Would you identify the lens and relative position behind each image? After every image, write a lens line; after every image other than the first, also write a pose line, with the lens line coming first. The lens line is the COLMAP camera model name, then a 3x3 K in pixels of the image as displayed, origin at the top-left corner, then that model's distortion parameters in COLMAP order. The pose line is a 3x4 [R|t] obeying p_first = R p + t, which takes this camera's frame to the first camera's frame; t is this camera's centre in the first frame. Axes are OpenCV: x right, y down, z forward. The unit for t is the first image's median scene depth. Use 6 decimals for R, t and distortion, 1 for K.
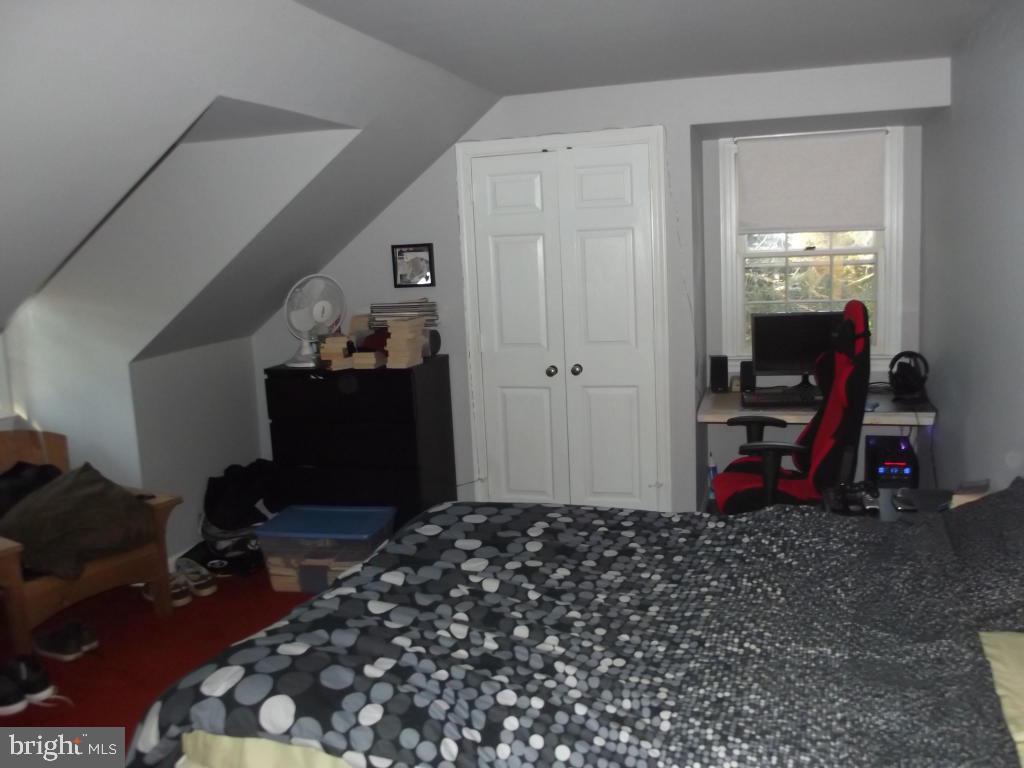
lens RADIAL K [[851.0, 0, 512.0], [0, 851.0, 370.4], [0, 0, 1]] dist [-0.072581, 0.073273]
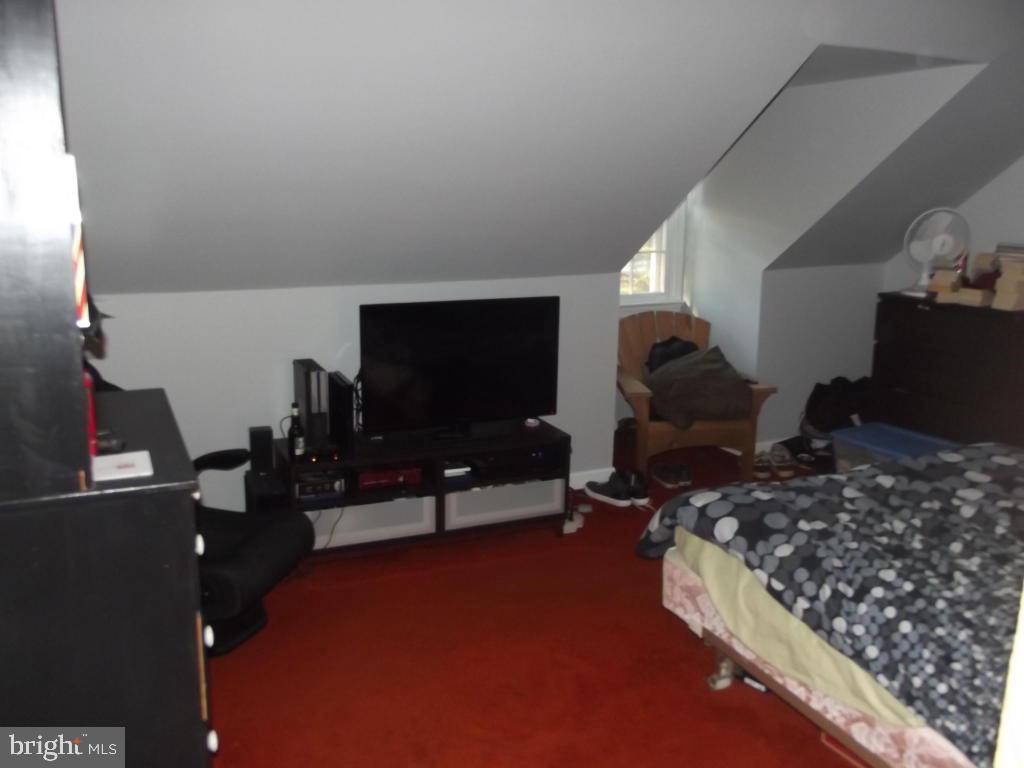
lens RADIAL K [[896.2, 0, 512.0], [0, 896.2, 384.0], [0, 0, 1]] dist [-0.048875, 0.013475]
pose [[0.650920, 0.204433, -0.731102, 0.444682], [-0.144471, 0.978816, 0.145074, 0.026552], [0.745273, 0.011192, 0.666665, -0.178775]]
